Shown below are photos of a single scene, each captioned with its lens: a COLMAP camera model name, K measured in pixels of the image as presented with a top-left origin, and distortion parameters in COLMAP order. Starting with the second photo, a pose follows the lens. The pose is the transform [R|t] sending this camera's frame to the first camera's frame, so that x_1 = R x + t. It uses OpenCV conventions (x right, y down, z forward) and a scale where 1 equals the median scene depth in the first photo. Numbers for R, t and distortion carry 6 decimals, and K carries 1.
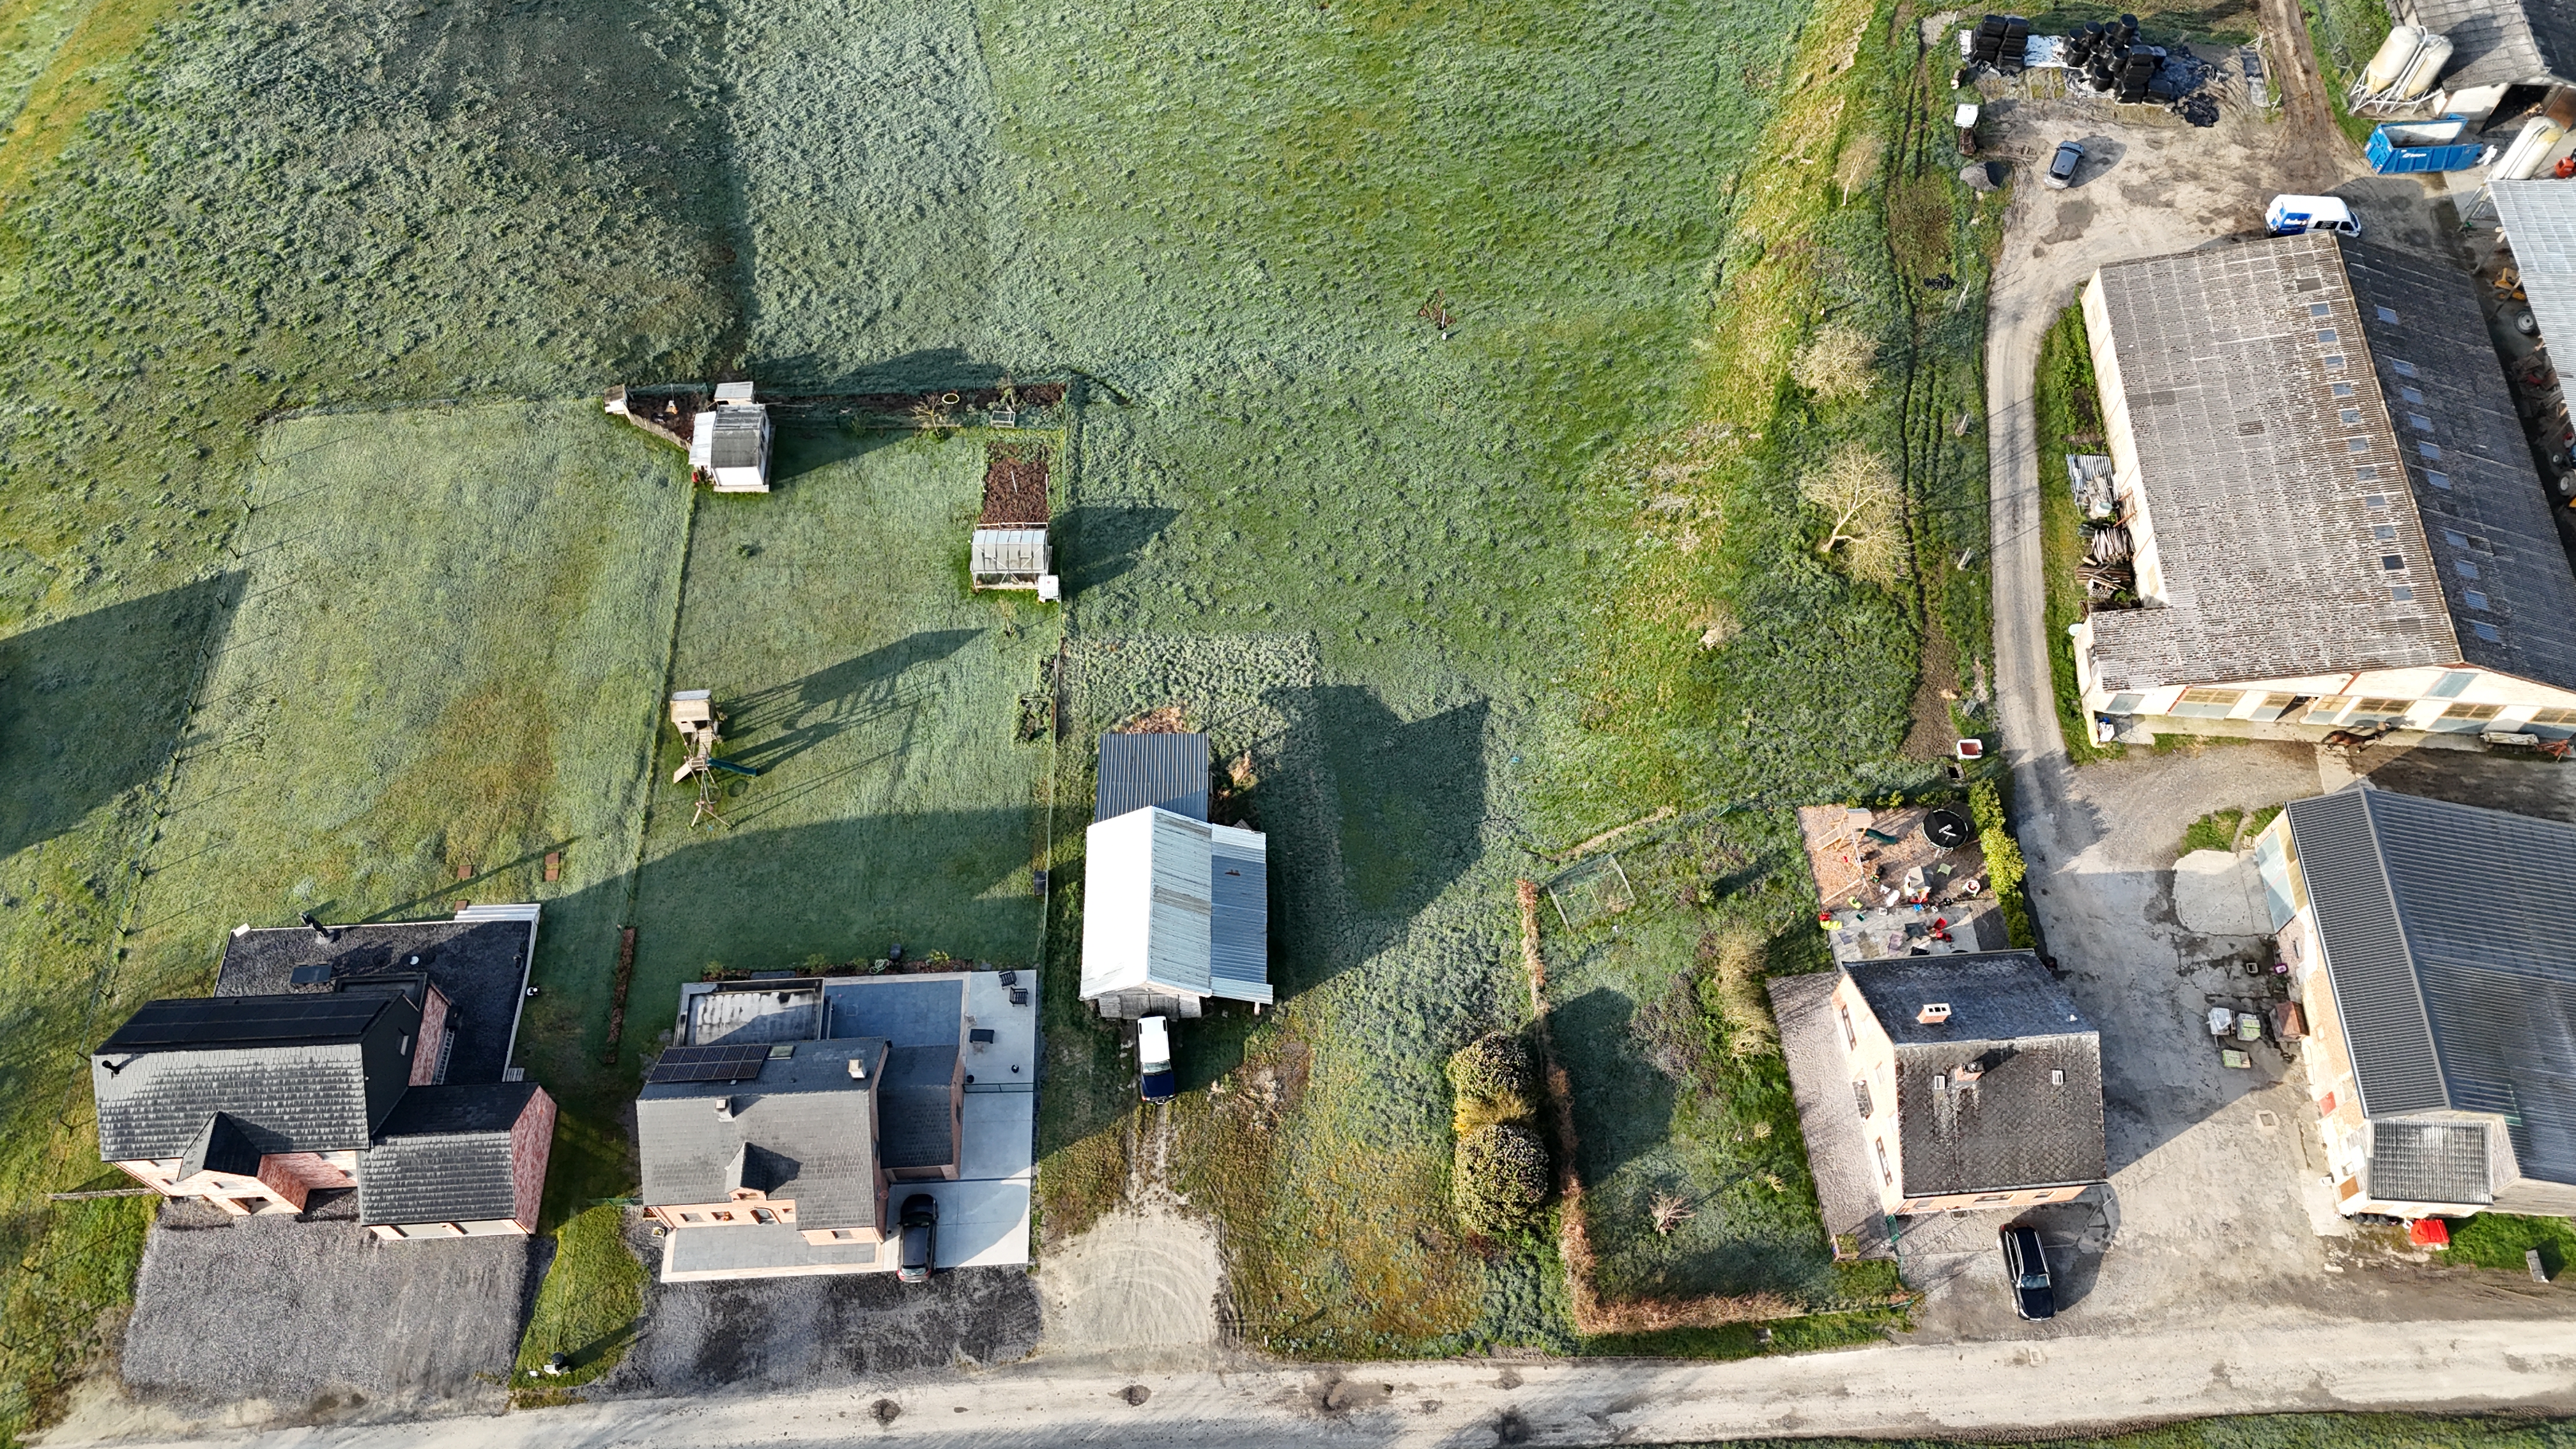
lens RADIAL K [[1882.2, 0, 1278.2], [0, 1882.2, 723.8], [0, 0, 1]] dist [0.088570, -0.092146]
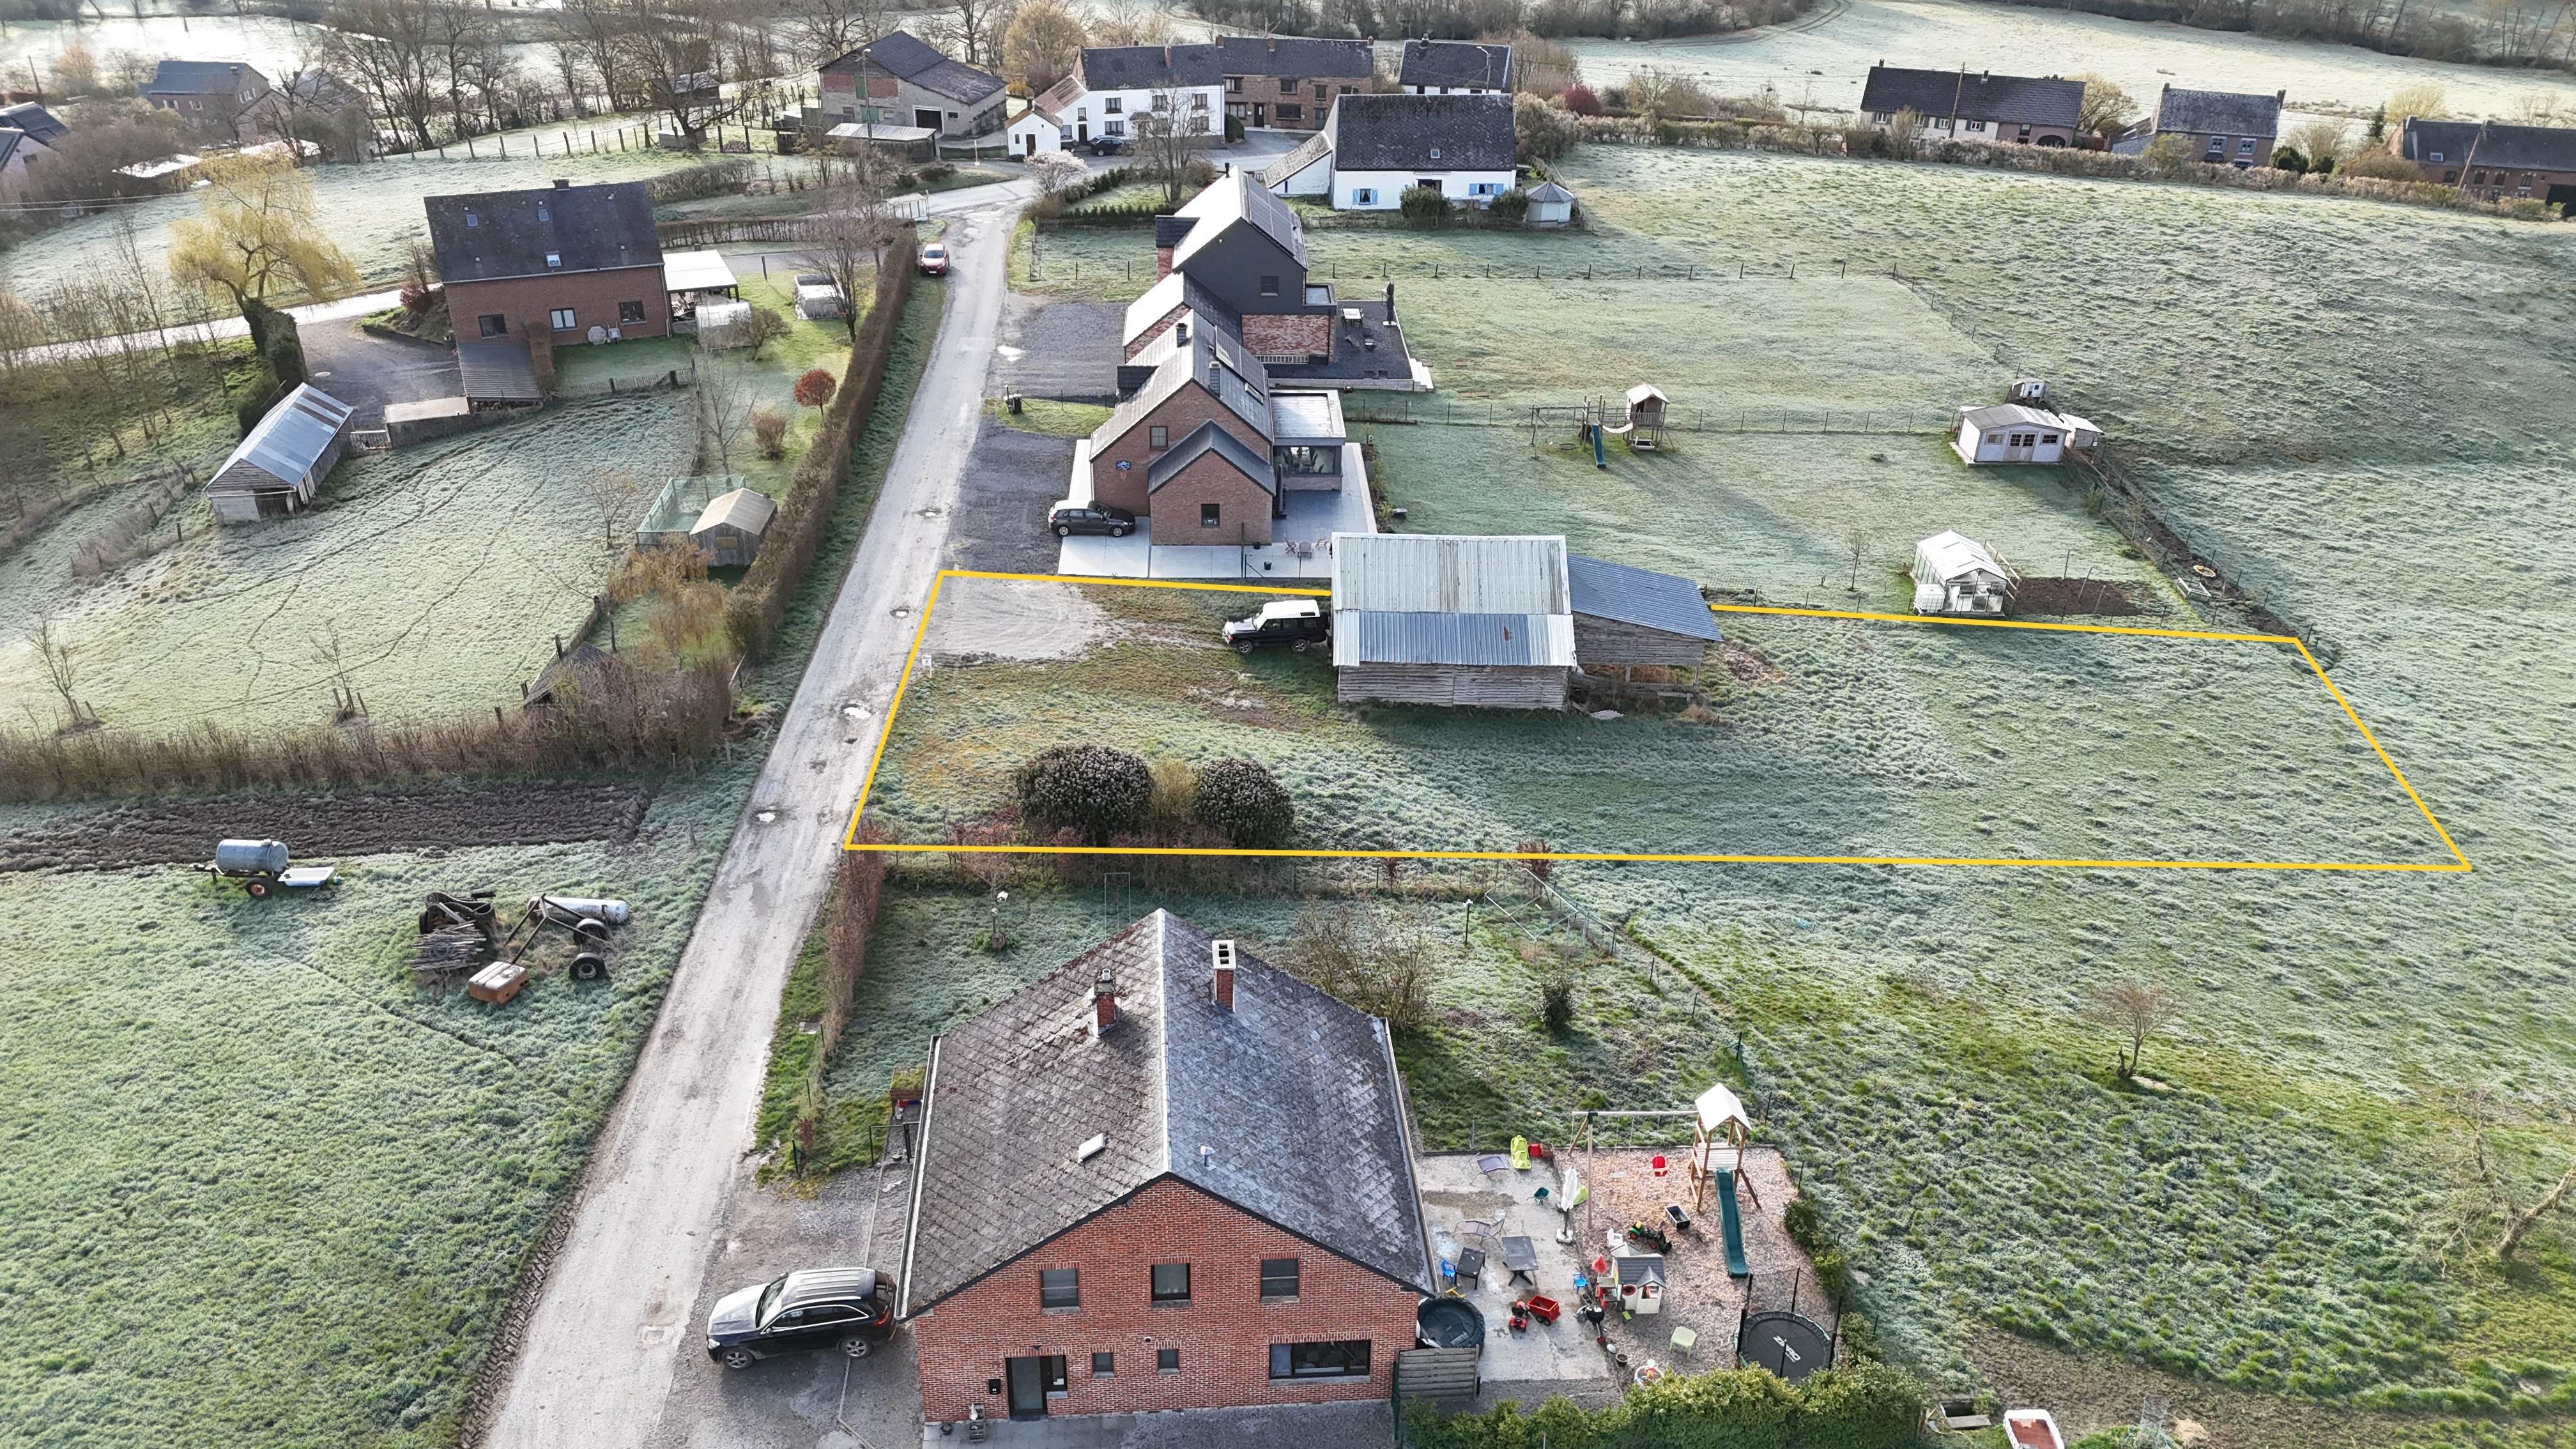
lens RADIAL K [[1882.2, 0, 1278.2], [0, 1882.2, 723.8], [0, 0, 1]] dist [0.088570, -0.092146]
pose [[-0.011891, 0.482087, -0.876043, 0.669990], [-0.860142, 0.441841, 0.254820, -0.021476], [0.509917, 0.756551, 0.409409, 0.648418]]
